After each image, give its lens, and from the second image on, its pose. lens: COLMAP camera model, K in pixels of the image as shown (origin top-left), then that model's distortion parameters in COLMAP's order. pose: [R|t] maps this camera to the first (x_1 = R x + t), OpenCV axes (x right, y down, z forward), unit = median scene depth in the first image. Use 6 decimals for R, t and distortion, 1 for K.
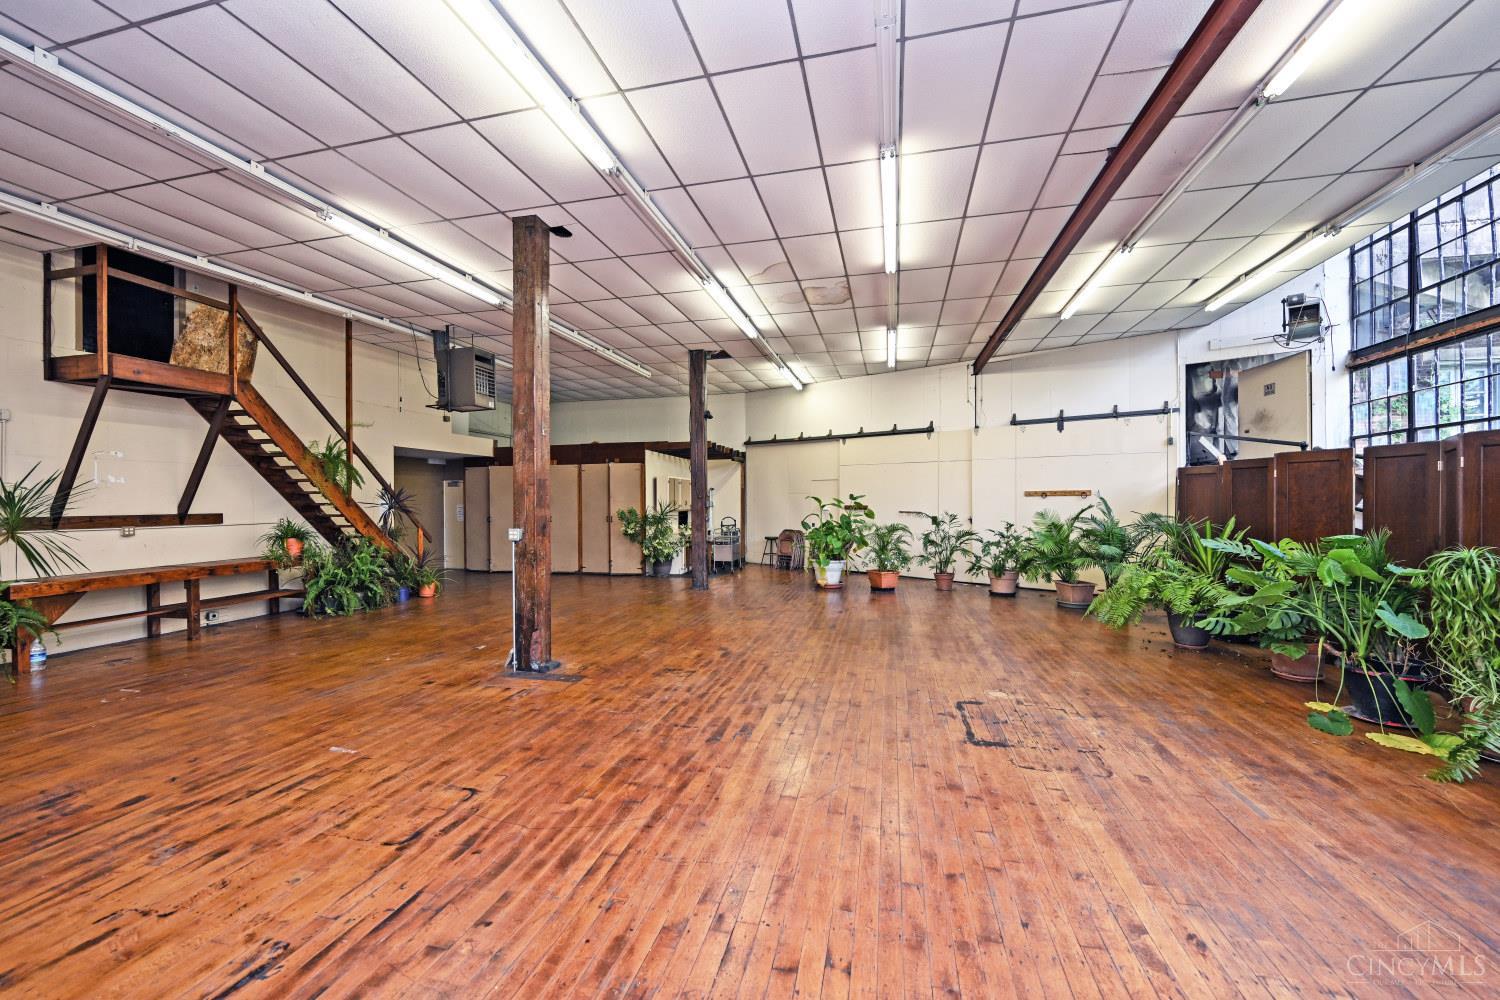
lens RADIAL K [[587.5, 0, 744.7], [0, 587.5, 499.7], [0, 0, 1]] dist [-0.002302, -0.000002]
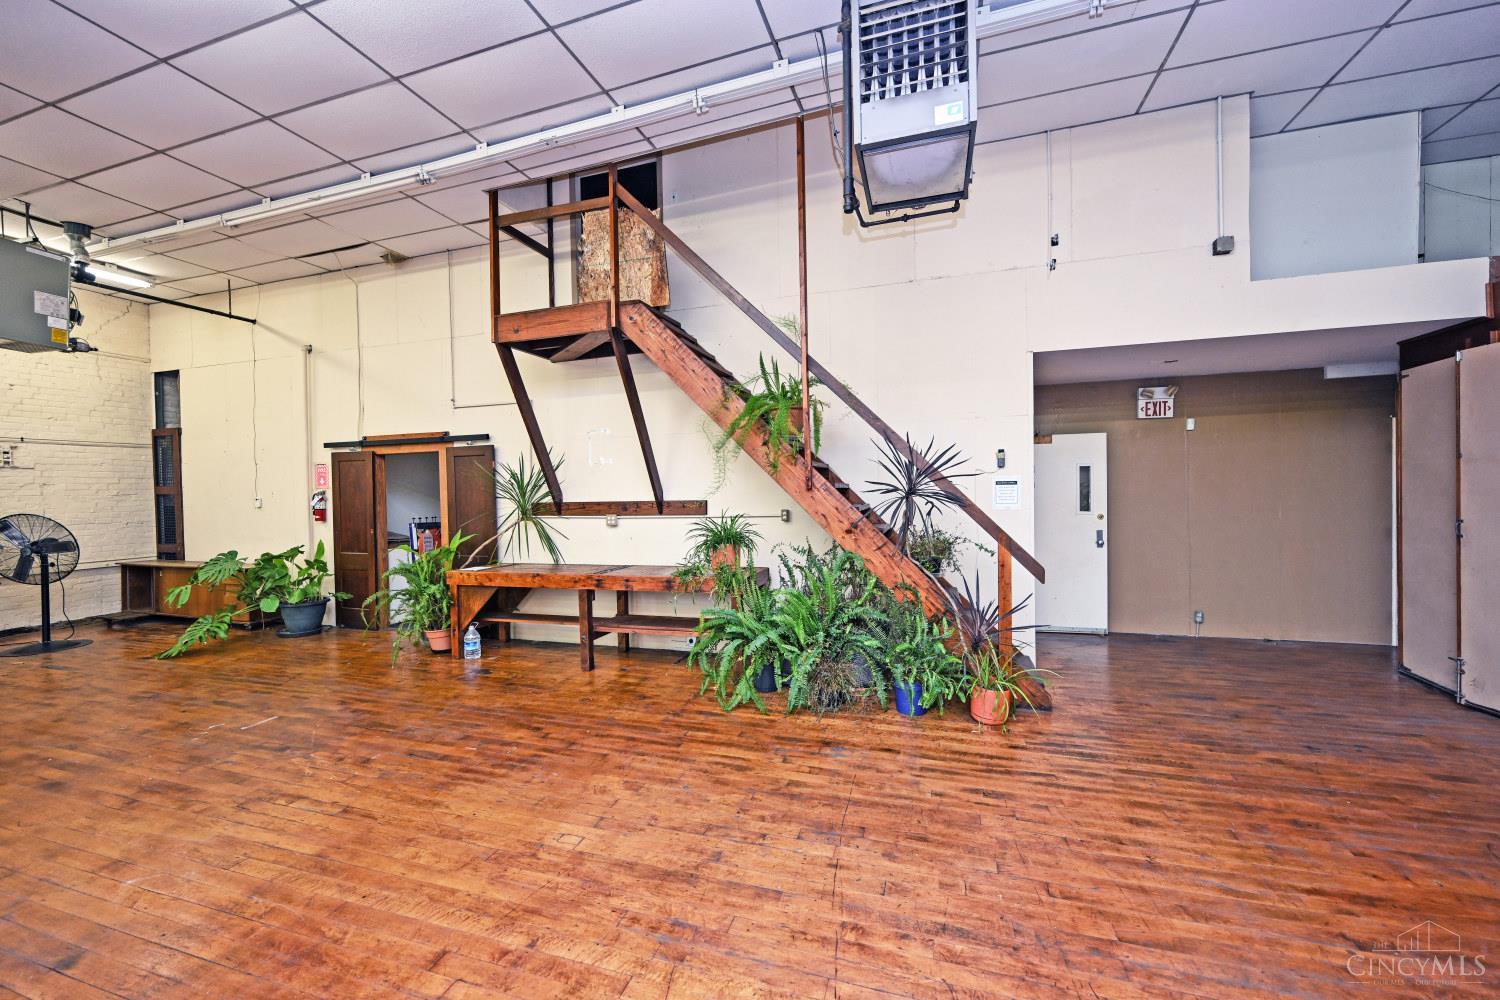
lens RADIAL K [[587.5, 0, 741.2], [0, 587.5, 499.4], [0, 0, 1]] dist [-0.002302, -0.000002]
pose [[-0.069123, 0.025816, -0.997274, -0.236561], [0.021425, 0.999473, 0.024388, 0.006828], [0.997378, -0.019681, -0.069639, 1.409513]]
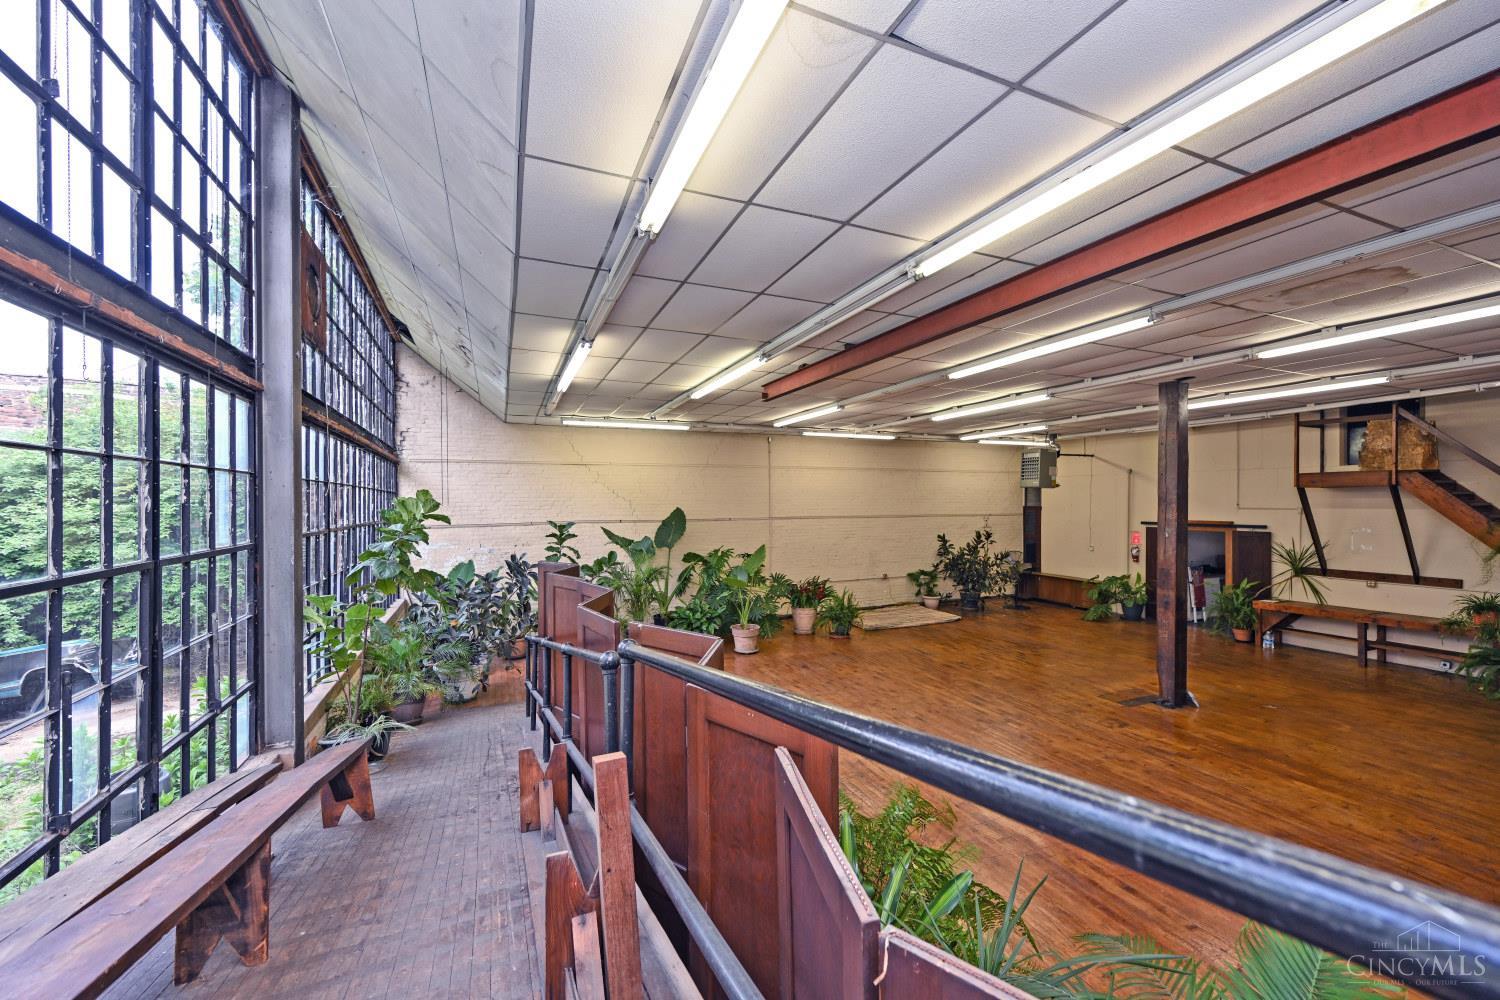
lens RADIAL K [[587.5, 0, 751.5], [0, 587.5, 501.4], [0, 0, 1]] dist [-0.002302, -0.000002]
pose [[-0.794591, 0.009272, -0.607074, 1.162314], [0.009792, 0.999949, 0.002457, -0.188112], [0.607066, -0.003992, -0.794641, 1.376814]]
